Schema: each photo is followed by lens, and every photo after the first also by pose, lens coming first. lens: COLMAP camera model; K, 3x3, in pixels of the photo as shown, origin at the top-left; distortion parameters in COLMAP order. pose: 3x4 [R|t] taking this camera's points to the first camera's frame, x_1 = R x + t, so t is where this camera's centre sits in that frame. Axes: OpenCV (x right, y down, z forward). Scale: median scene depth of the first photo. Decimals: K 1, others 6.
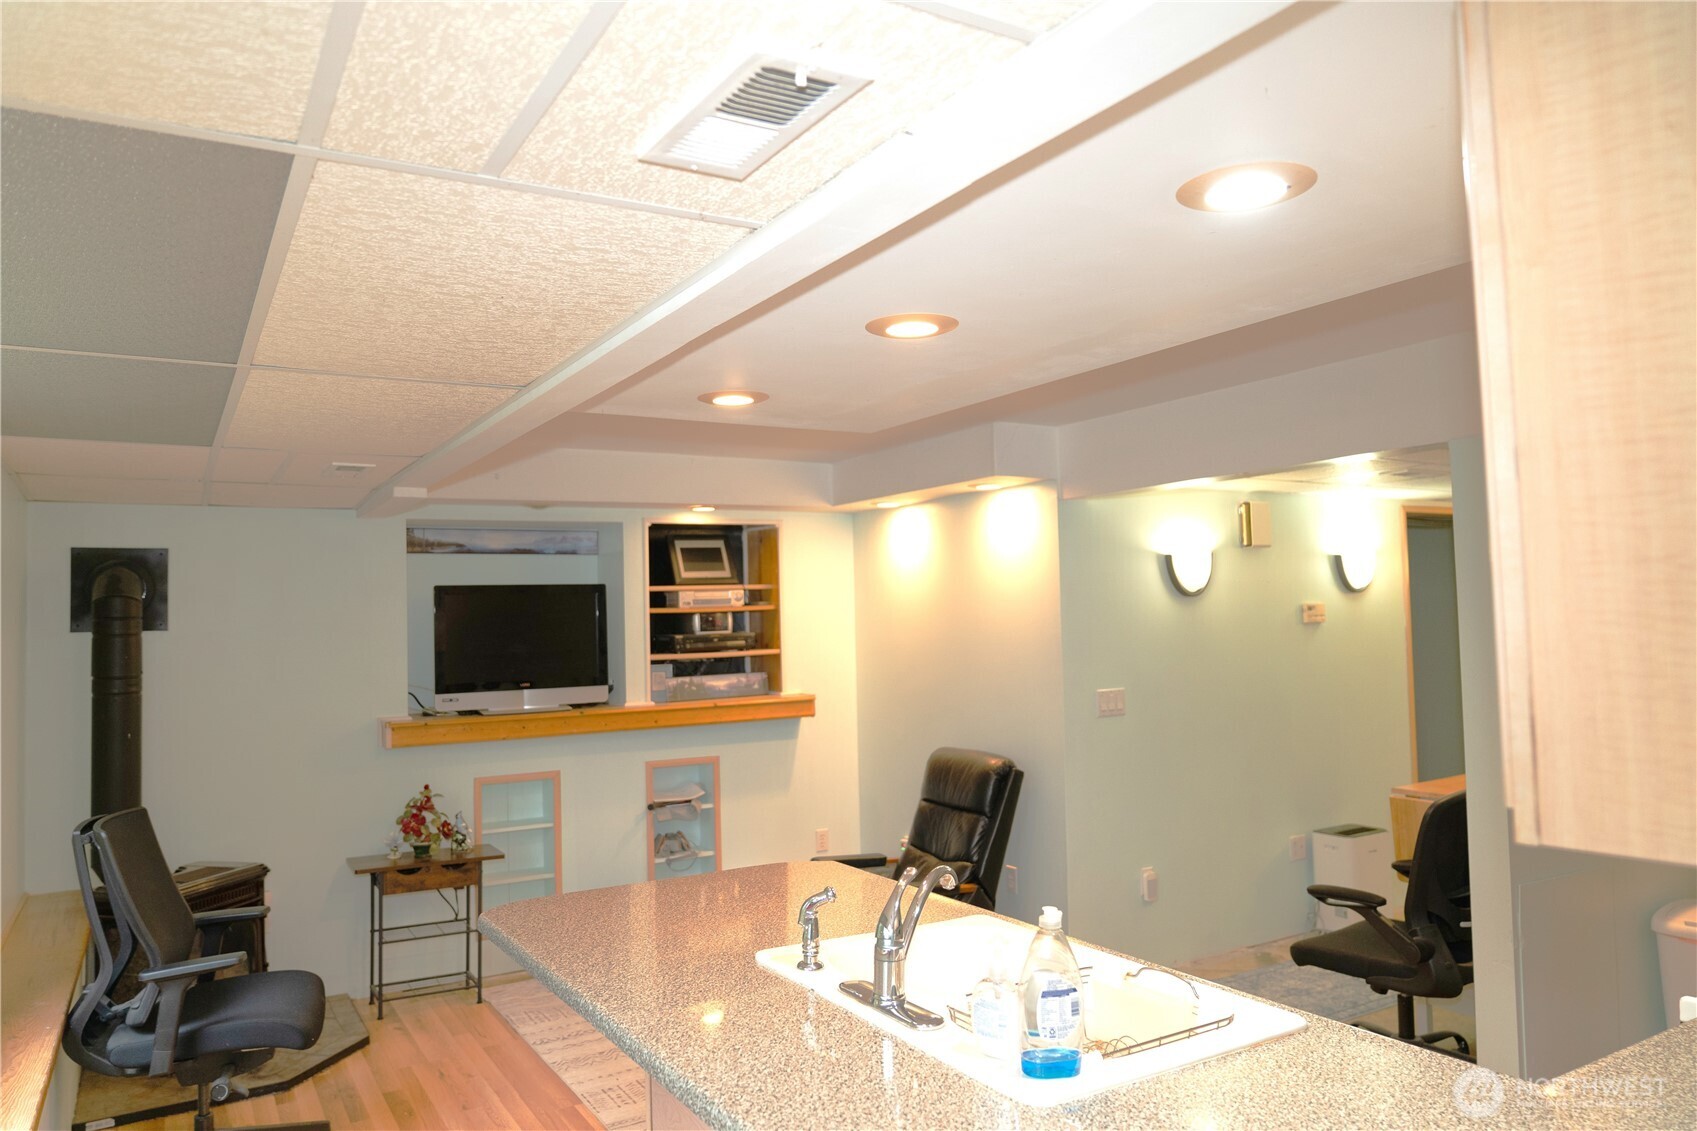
lens RADIAL K [[1156.3, 0, 848.5], [0, 1156.3, 565.5], [0, 0, 1]] dist [-0.044277, 0.026842]
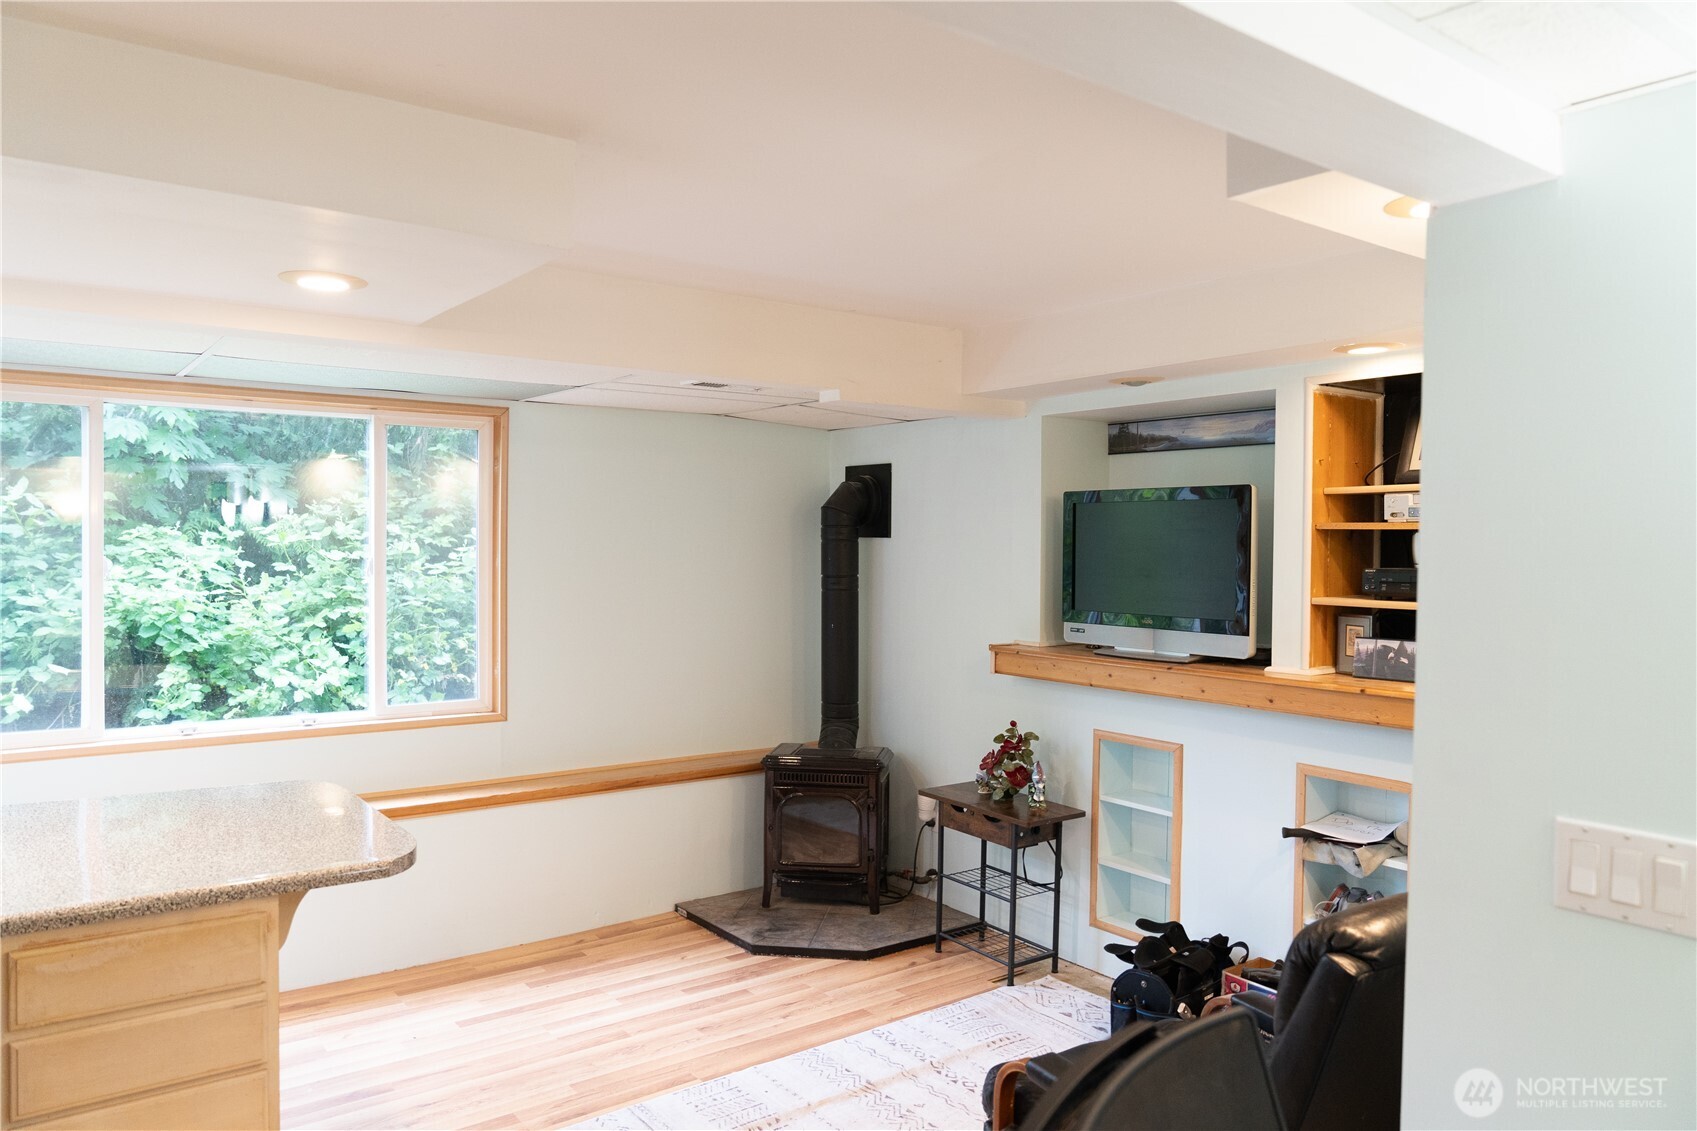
lens RADIAL K [[1156.3, 0, 848.5], [0, 1156.3, 565.5], [0, 0, 1]] dist [-0.044277, 0.026842]
pose [[0.092246, 0.048554, -0.994552, 0.441420], [0.036333, 0.997981, 0.052091, 0.019981], [0.995073, -0.040940, 0.090296, 0.723523]]
